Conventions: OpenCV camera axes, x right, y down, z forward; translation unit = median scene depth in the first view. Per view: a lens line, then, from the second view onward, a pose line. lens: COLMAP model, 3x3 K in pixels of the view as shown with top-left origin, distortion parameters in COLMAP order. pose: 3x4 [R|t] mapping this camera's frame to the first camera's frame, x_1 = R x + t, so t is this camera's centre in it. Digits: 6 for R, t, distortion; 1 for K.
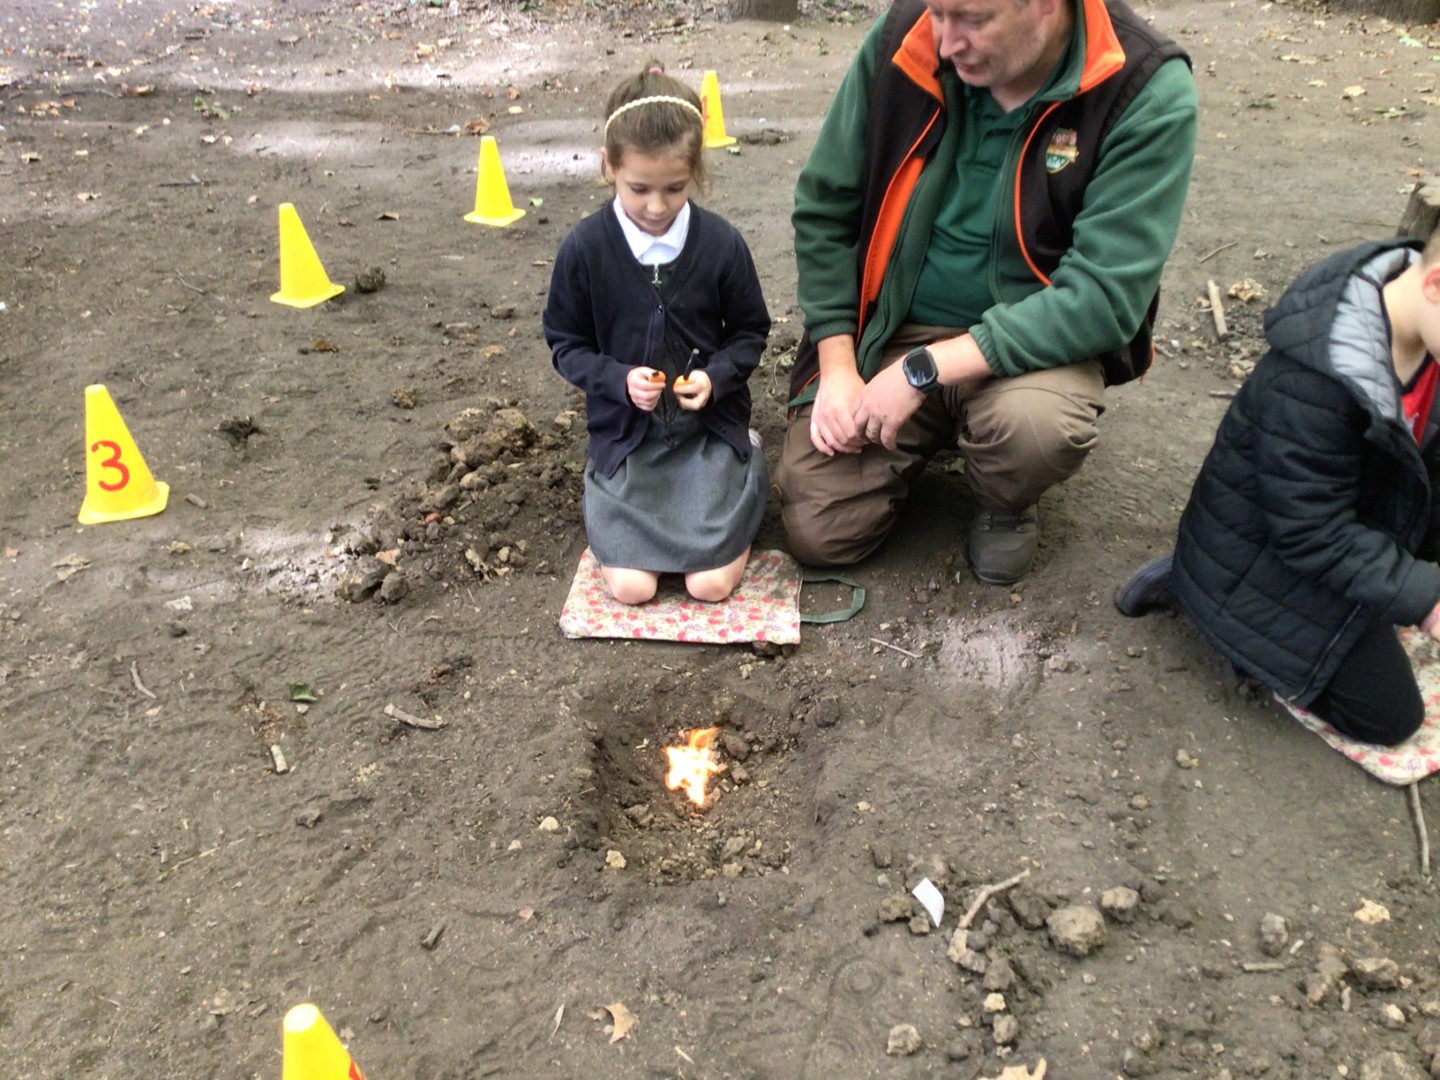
lens RADIAL K [[1302.2, 0, 721.0], [0, 1302.2, 541.6], [0, 0, 1]] dist [0.006991, -0.010335]
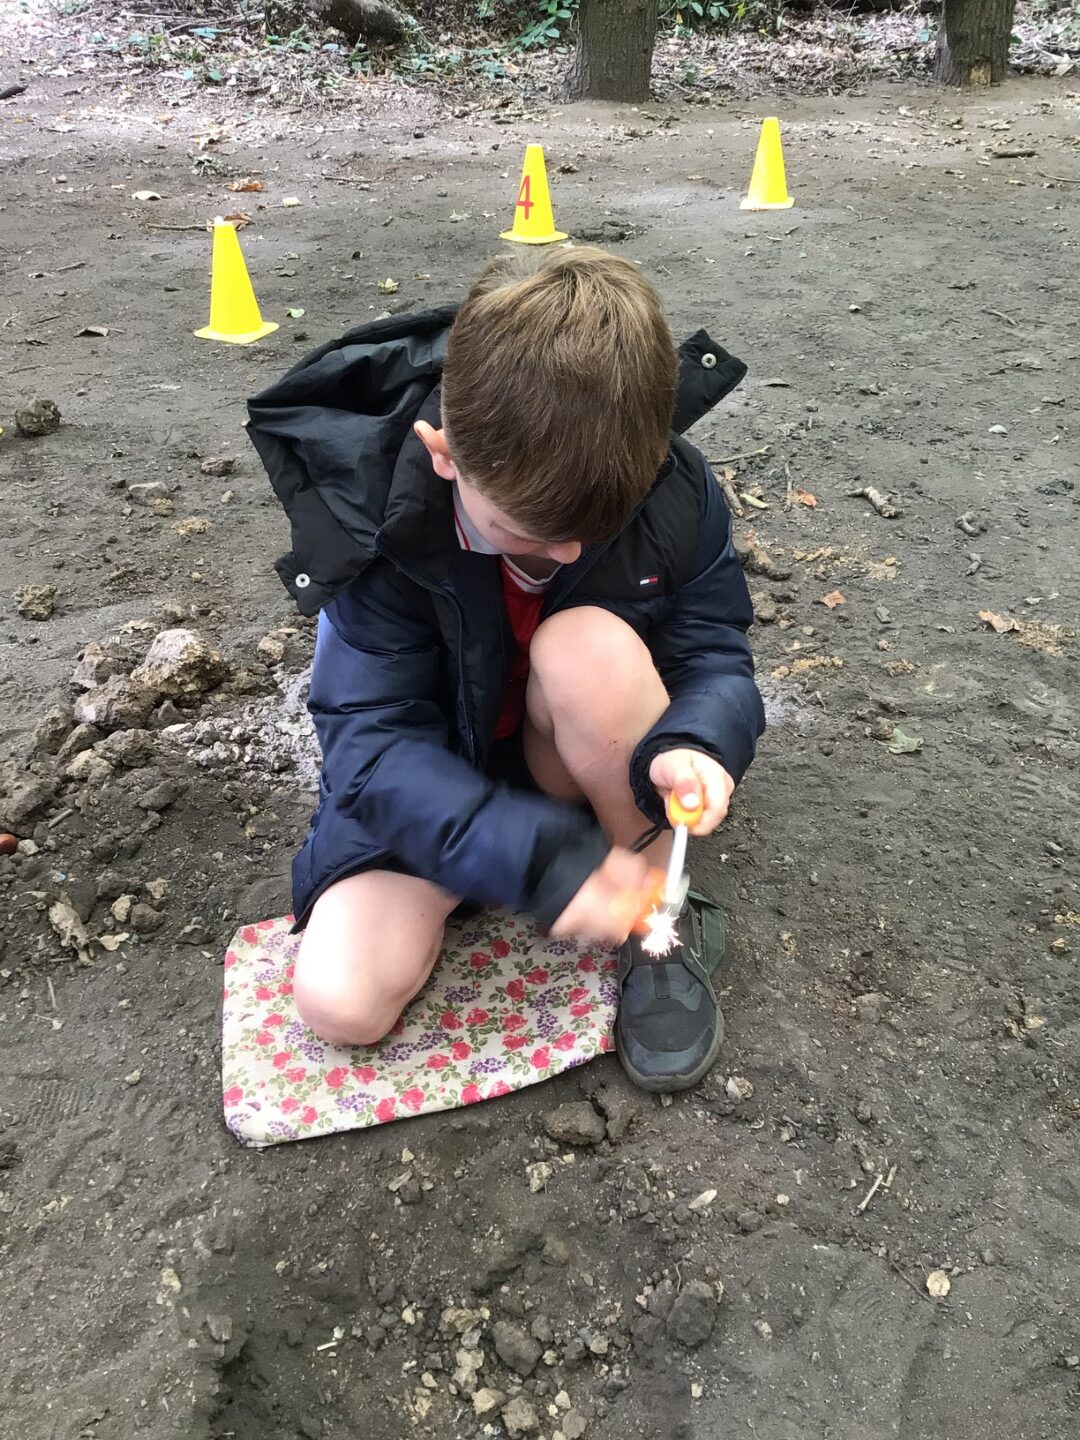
lens RADIAL K [[1302.2, 0, 538.8], [0, 1302.2, 718.1], [0, 0, 1]] dist [0.006991, -0.010335]
pose [[0.999731, 0.007678, -0.021902, 0.023888], [-0.007008, 0.999510, 0.030492, -0.081195], [0.022125, -0.030331, 0.999295, 0.387732]]
